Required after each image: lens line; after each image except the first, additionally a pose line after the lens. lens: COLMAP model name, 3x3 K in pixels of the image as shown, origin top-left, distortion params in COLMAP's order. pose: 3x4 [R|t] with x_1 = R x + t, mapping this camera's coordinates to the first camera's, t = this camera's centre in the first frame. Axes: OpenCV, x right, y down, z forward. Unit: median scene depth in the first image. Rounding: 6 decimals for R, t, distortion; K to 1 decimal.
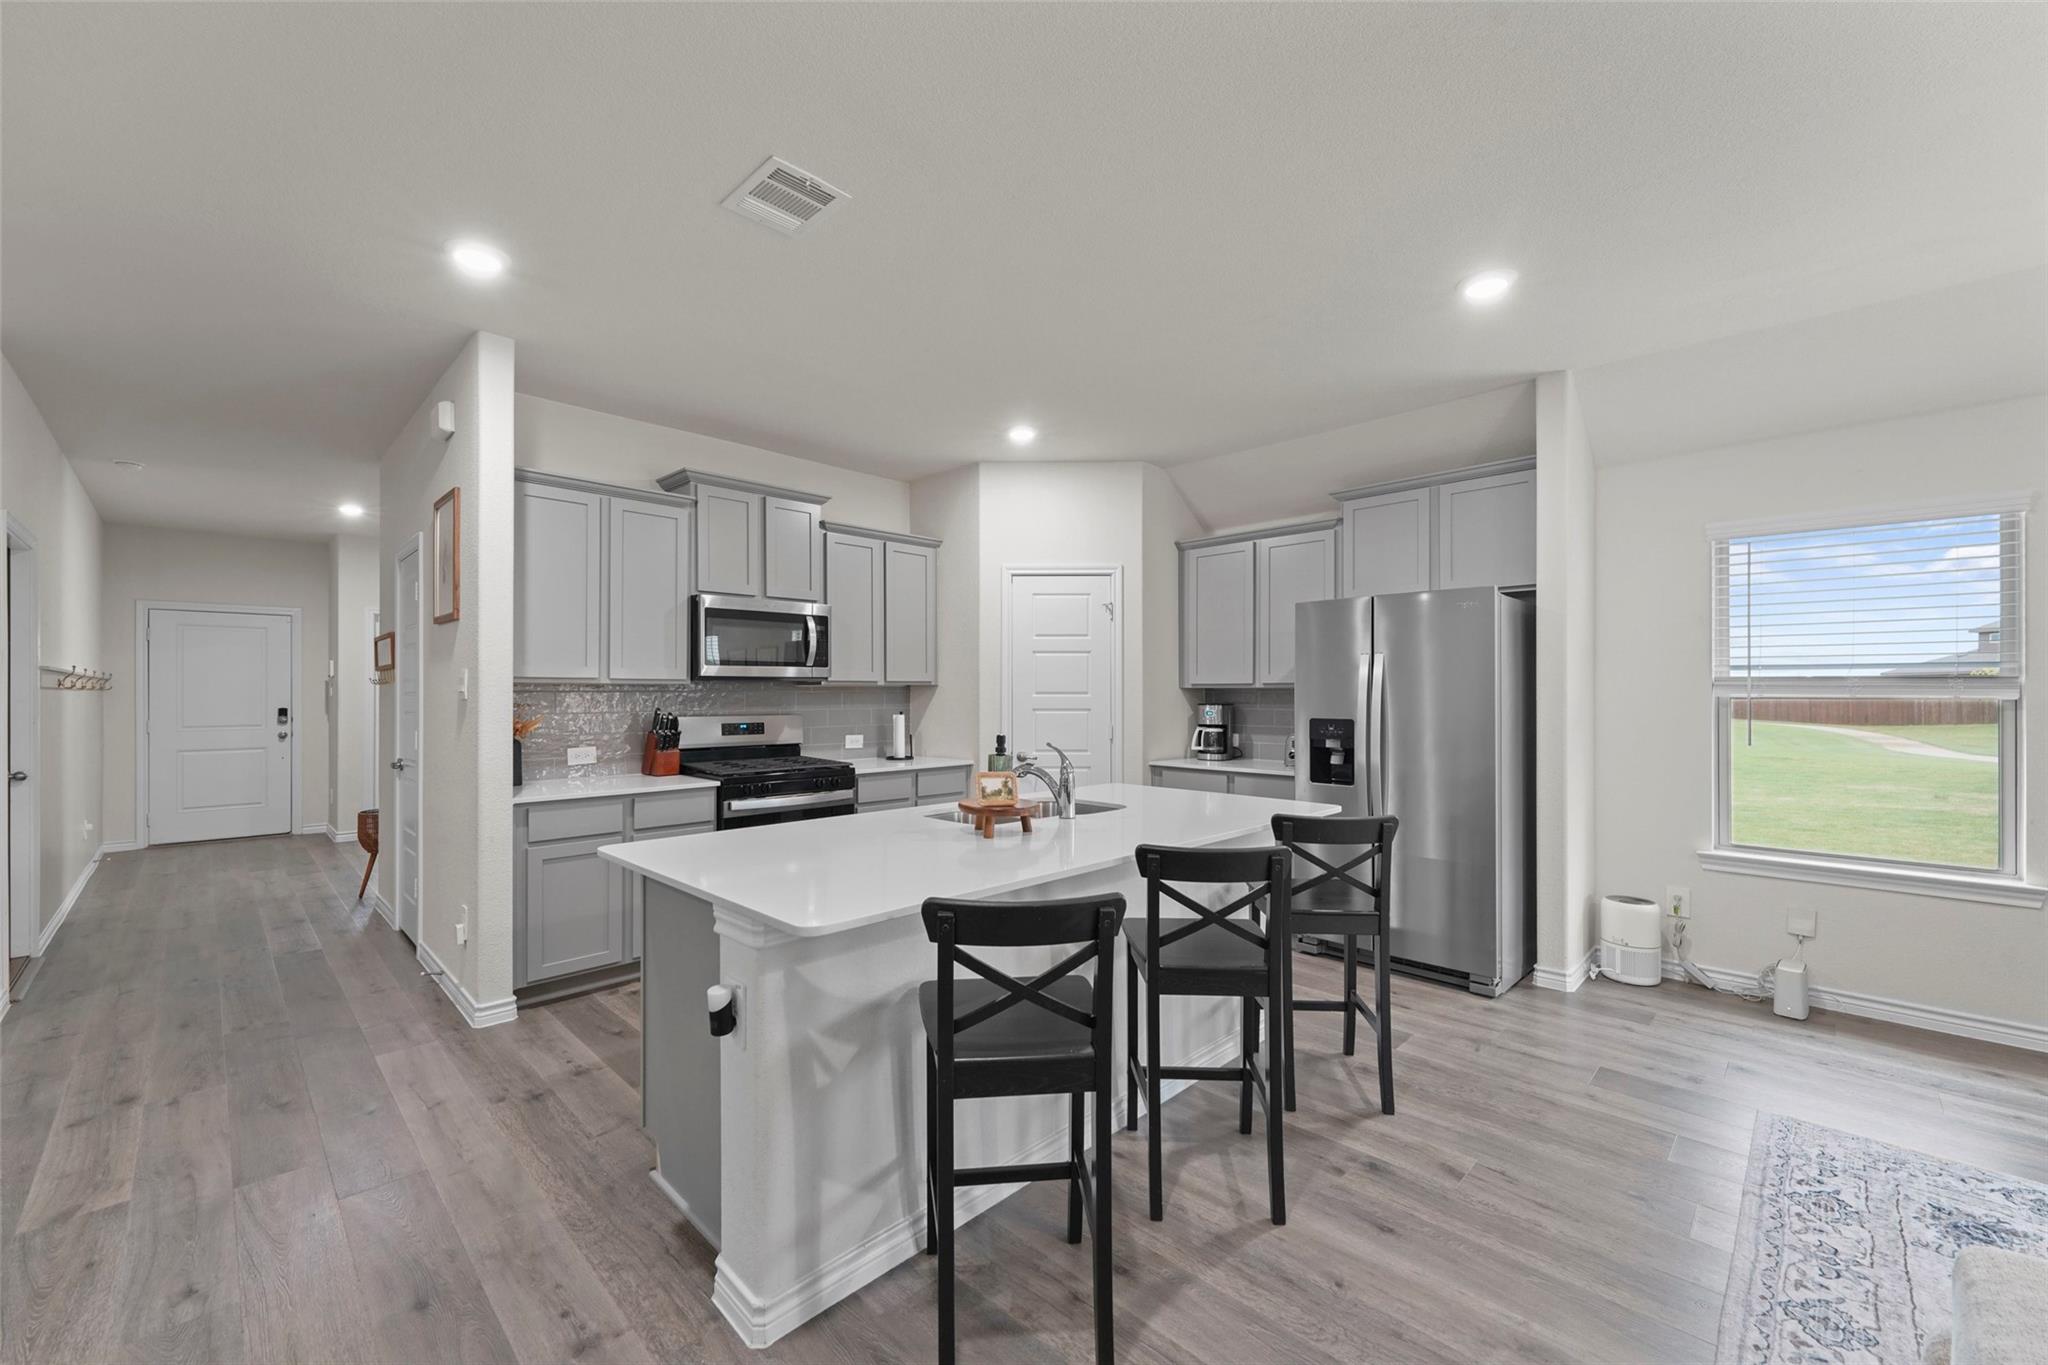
lens RADIAL K [[808.6, 0, 1024.5], [0, 808.6, 685.4], [0, 0, 1]] dist [0.012339, -0.000729]
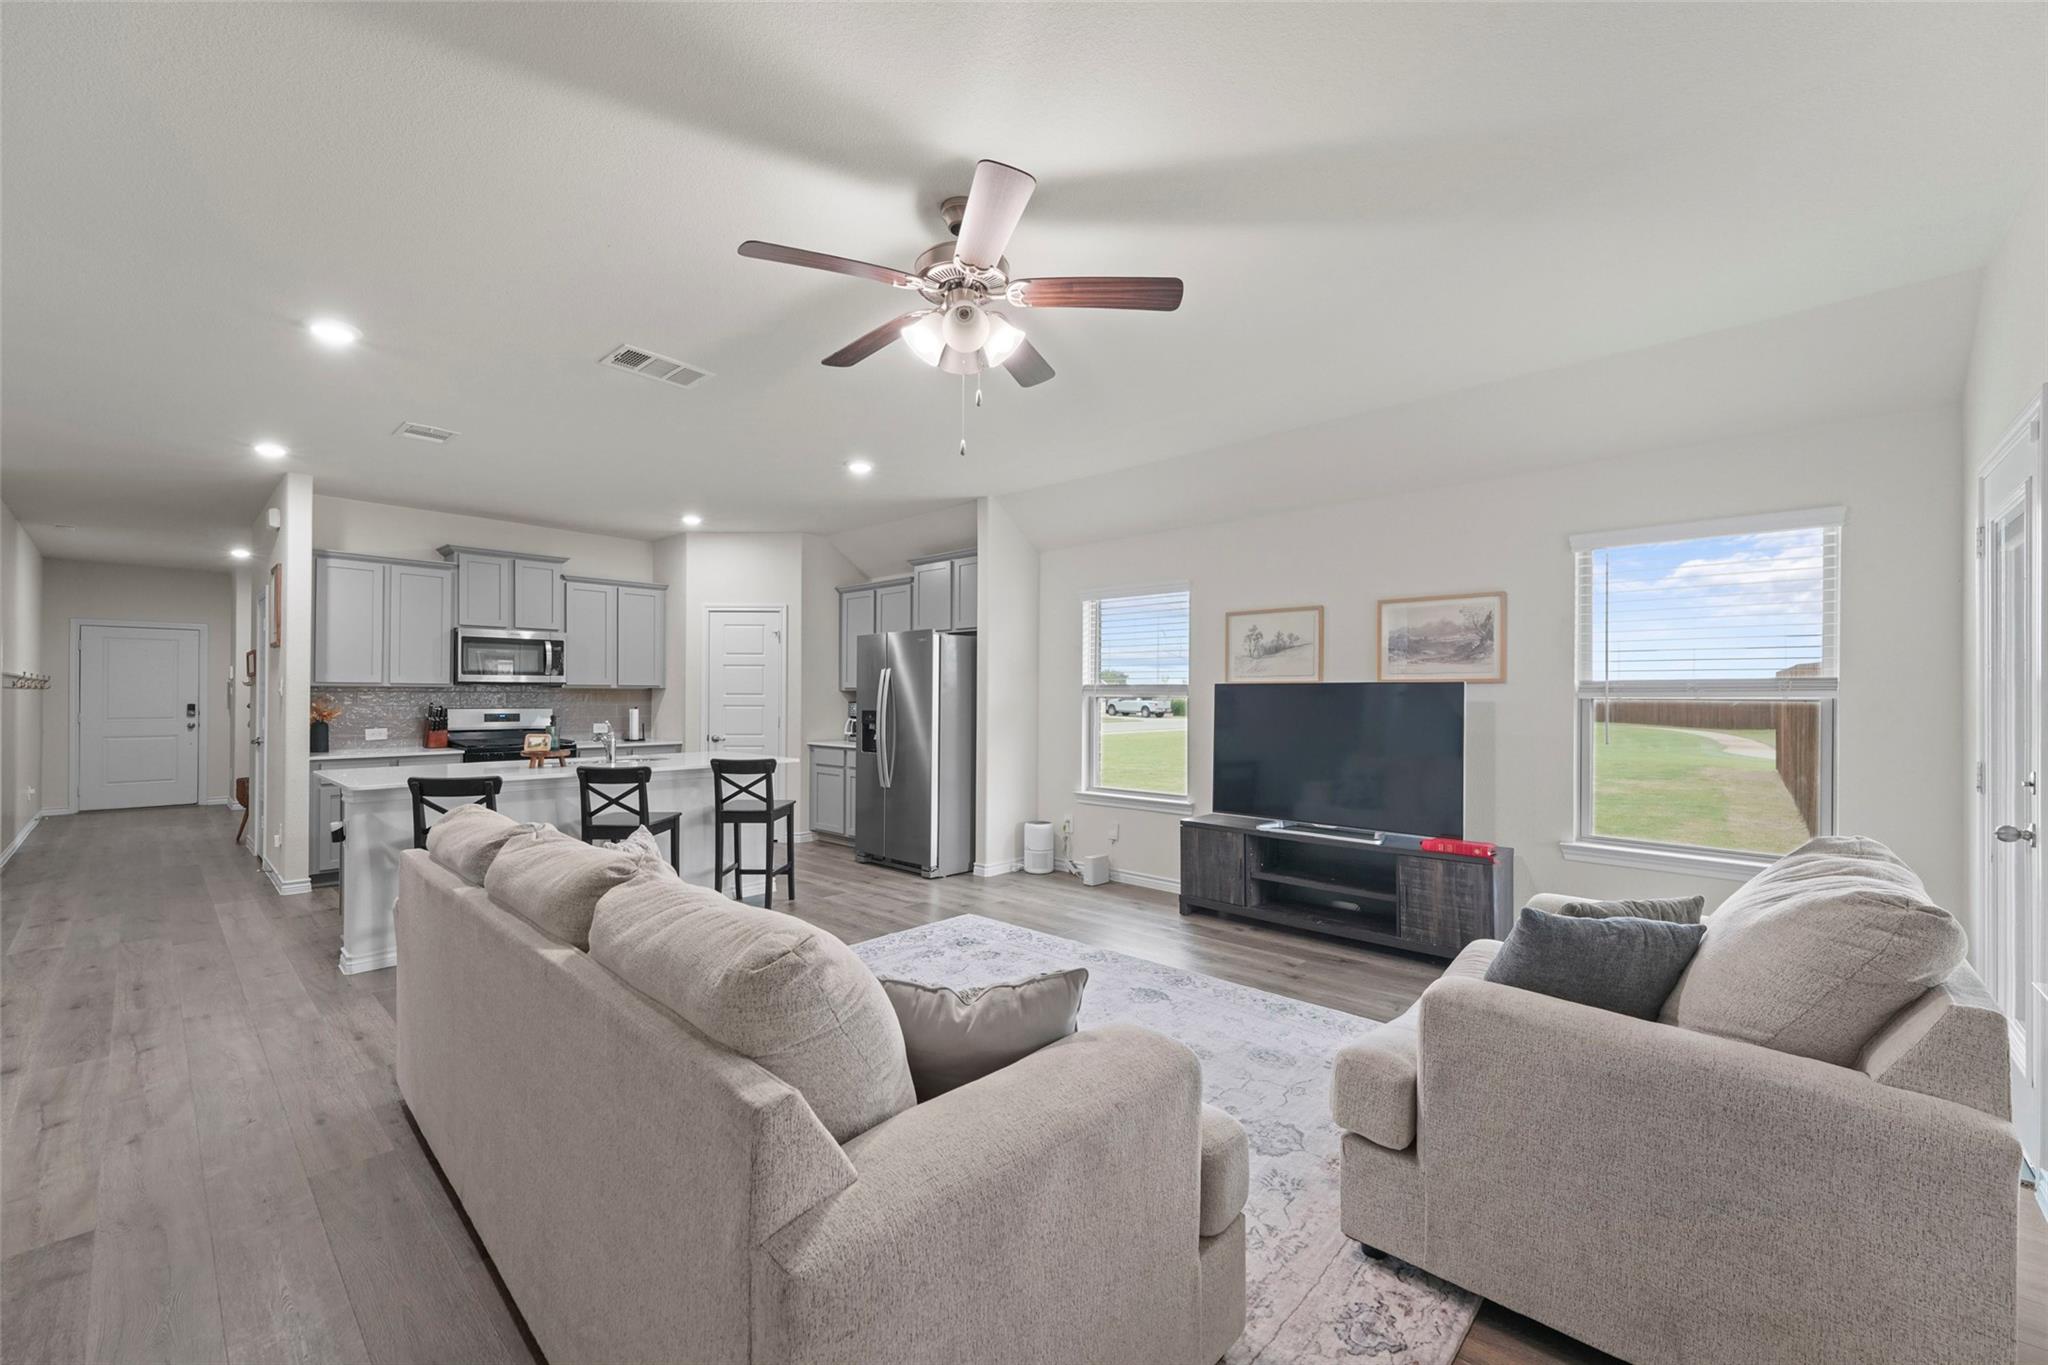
lens RADIAL K [[808.6, 0, 1022.8], [0, 808.6, 687.2], [0, 0, 1]] dist [0.012339, -0.000729]
pose [[0.999433, 0.003719, 0.033450, 0.584157], [-0.003707, 0.999993, -0.000421, -0.004191], [-0.033451, 0.000297, 0.999440, -0.535744]]
